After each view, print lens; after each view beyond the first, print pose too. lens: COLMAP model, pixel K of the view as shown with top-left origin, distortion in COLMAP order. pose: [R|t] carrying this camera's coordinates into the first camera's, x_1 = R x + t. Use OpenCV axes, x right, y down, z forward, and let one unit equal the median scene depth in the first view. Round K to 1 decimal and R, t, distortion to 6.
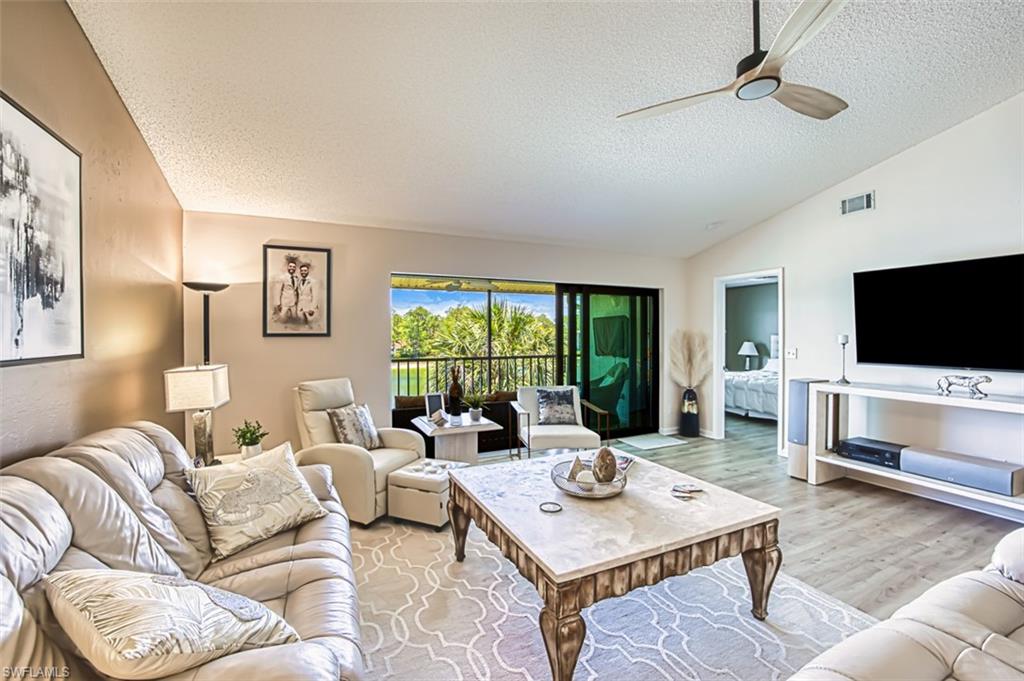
lens RADIAL K [[422.2, 0, 507.2], [0, 422.2, 335.9], [0, 0, 1]] dist [-0.001047, -0.000111]
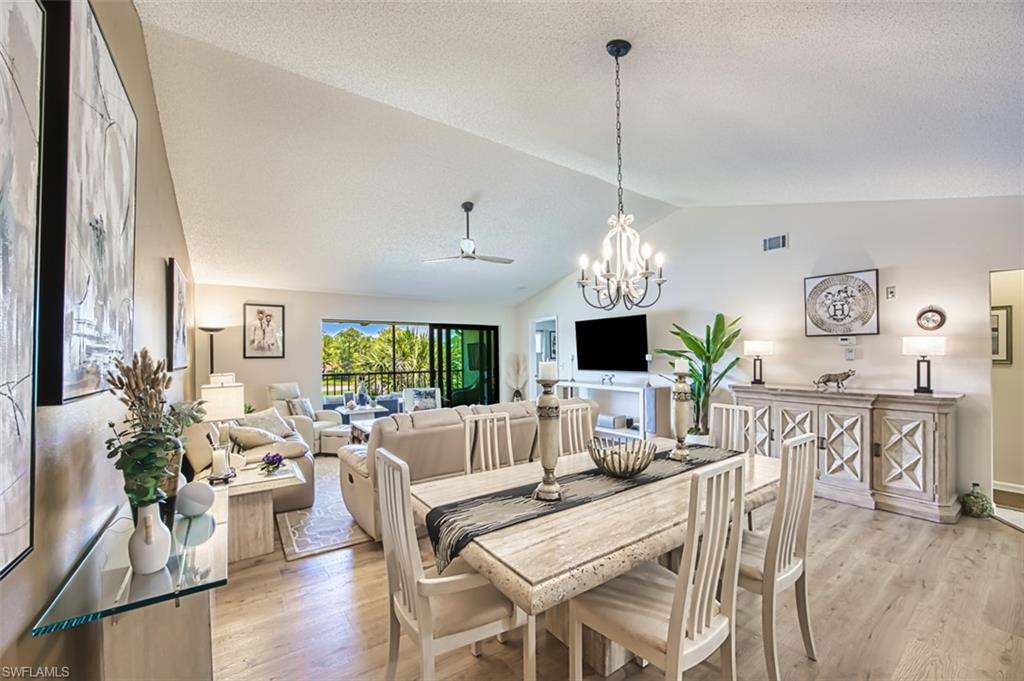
lens RADIAL K [[416.6, 0, 515.4], [0, 416.6, 354.2], [0, 0, 1]] dist [-0.029121, 0.000046]
pose [[0.986605, -0.004704, 0.163061, 0.227484], [0.005541, 0.999974, -0.004683, -0.000737], [-0.163034, 0.005523, 0.986605, -0.800732]]
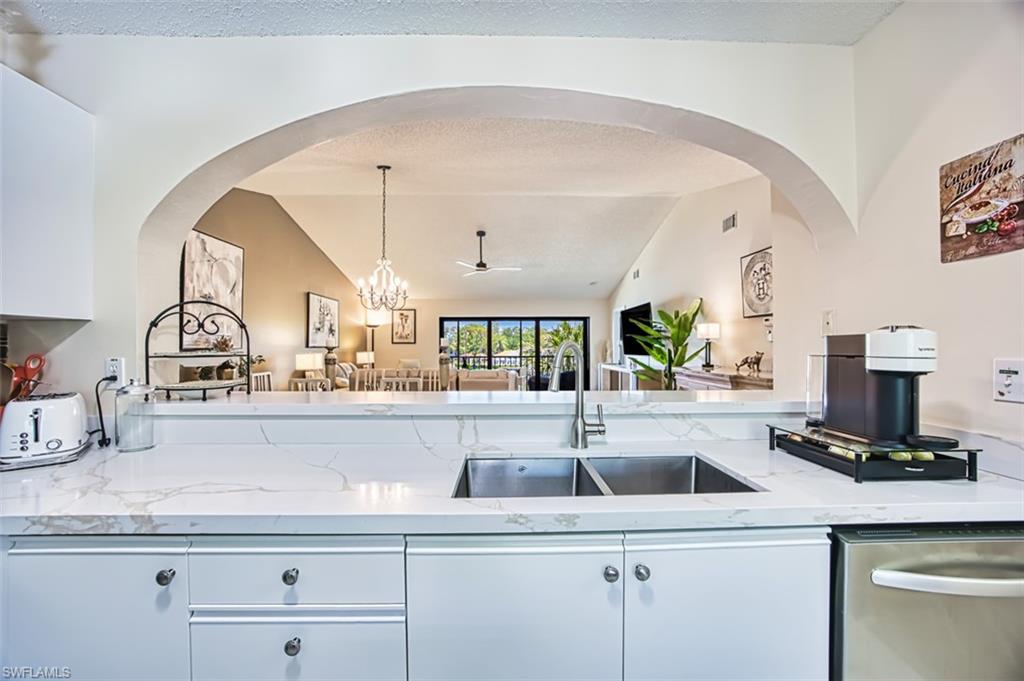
lens RADIAL K [[406.5, 0, 512.1], [0, 406.5, 343.2], [0, 0, 1]] dist [-0.030523, 0.000152]
pose [[0.911490, -0.006068, -0.411278, 1.202765], [0.001619, 0.999936, -0.011165, 0.030755], [0.411319, 0.009510, 0.911442, -1.066689]]
